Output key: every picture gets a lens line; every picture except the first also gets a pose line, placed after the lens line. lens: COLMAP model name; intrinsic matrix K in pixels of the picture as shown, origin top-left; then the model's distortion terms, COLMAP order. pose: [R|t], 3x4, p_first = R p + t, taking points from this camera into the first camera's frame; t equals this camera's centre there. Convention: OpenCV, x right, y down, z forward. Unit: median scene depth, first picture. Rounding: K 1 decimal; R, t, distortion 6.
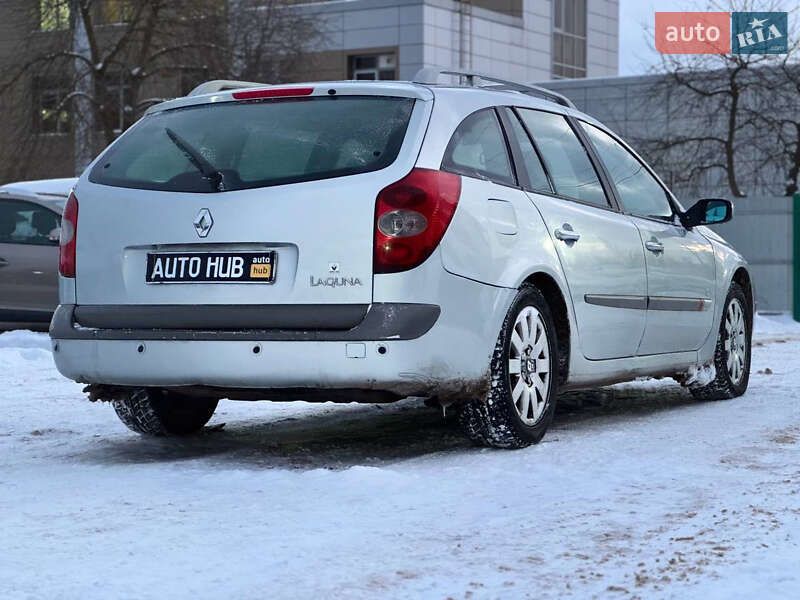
lens RADIAL K [[1782.0, 0, 400.0], [0, 1782.0, 300.0], [0, 0, 1]] dist [0.007723, 2.312131]
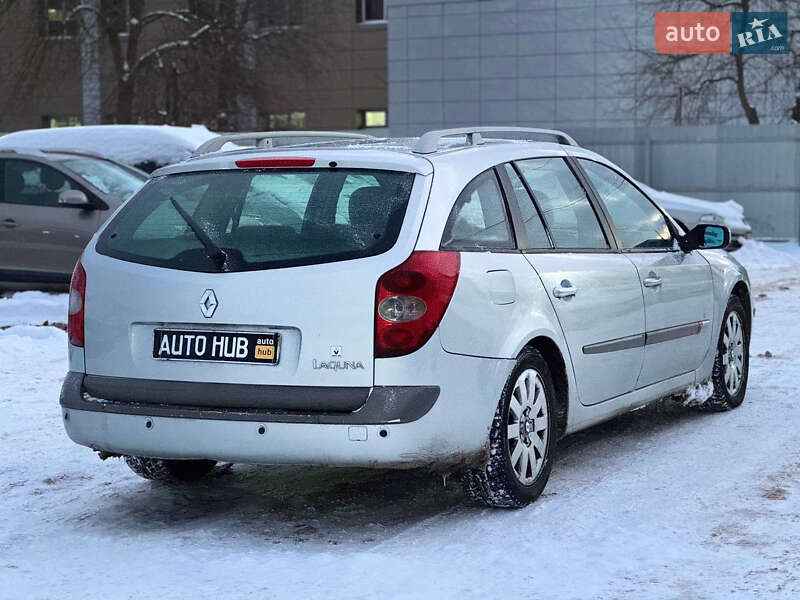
lens RADIAL K [[1781.4, 0, 414.9], [0, 1781.4, 299.0], [0, 0, 1]] dist [0.010383, 2.600585]
pose [[0.999984, -0.005510, 0.001311, 0.006786], [0.005404, 0.997529, 0.070048, -0.113333], [-0.001694, -0.070040, 0.997543, -0.020436]]
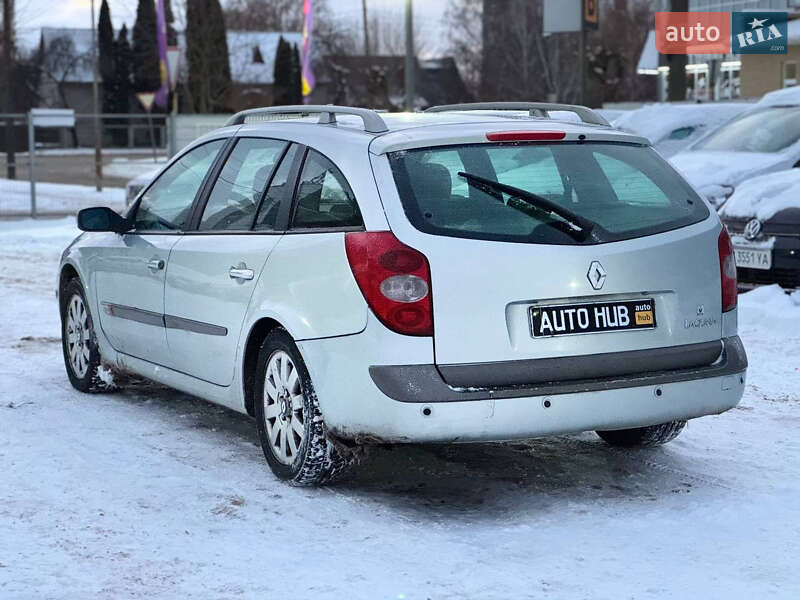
lens RADIAL K [[1782.0, 0, 400.0], [0, 1782.0, 300.0], [0, 0, 1]] dist [0.007723, 2.312131]
pose [[0.638383, -0.078531, 0.765702, -0.942099], [0.028450, 0.996509, 0.078483, -0.109614], [-0.769193, -0.028318, 0.638389, 0.415595]]
